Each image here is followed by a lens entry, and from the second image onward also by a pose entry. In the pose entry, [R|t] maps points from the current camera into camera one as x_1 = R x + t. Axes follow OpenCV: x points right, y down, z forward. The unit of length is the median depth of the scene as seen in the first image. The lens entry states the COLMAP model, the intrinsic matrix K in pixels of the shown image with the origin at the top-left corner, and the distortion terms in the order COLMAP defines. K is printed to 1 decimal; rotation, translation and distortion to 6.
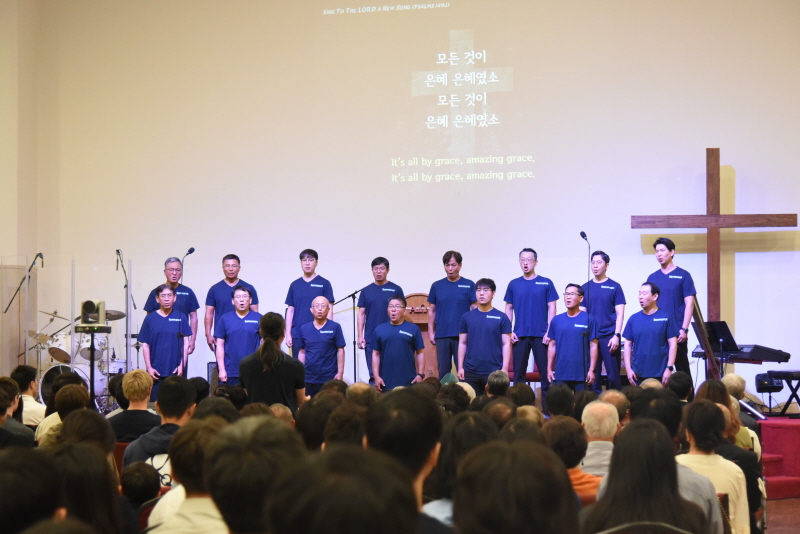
lens RADIAL K [[1877.5, 0, 399.2], [0, 1877.5, 264.0], [0, 0, 1]] dist [0.008411, 0.000000]
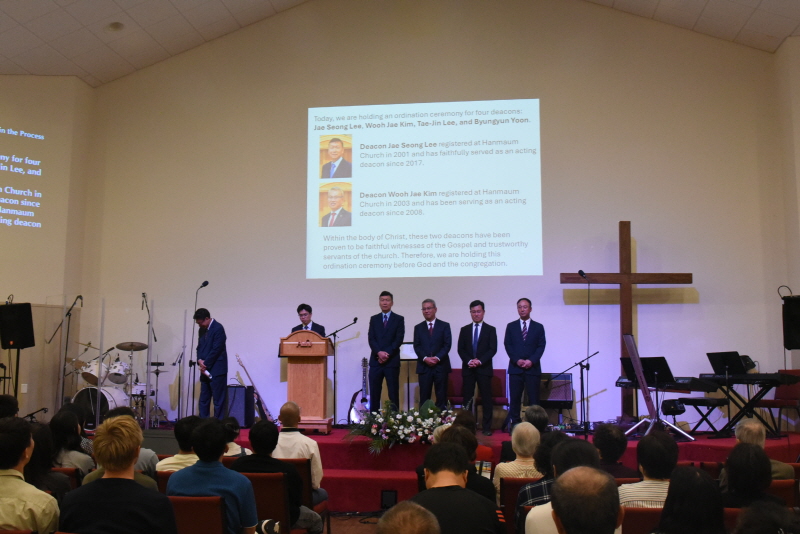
lens RADIAL K [[808.8, 0, 396.4], [0, 808.8, 269.4], [0, 0, 1]] dist [-0.037576, 0.000000]
pose [[0.991780, 0.026157, 0.125256, -0.054334], [-0.016171, 0.996657, -0.080088, 0.017135], [-0.126932, 0.077404, 0.988887, 0.473417]]
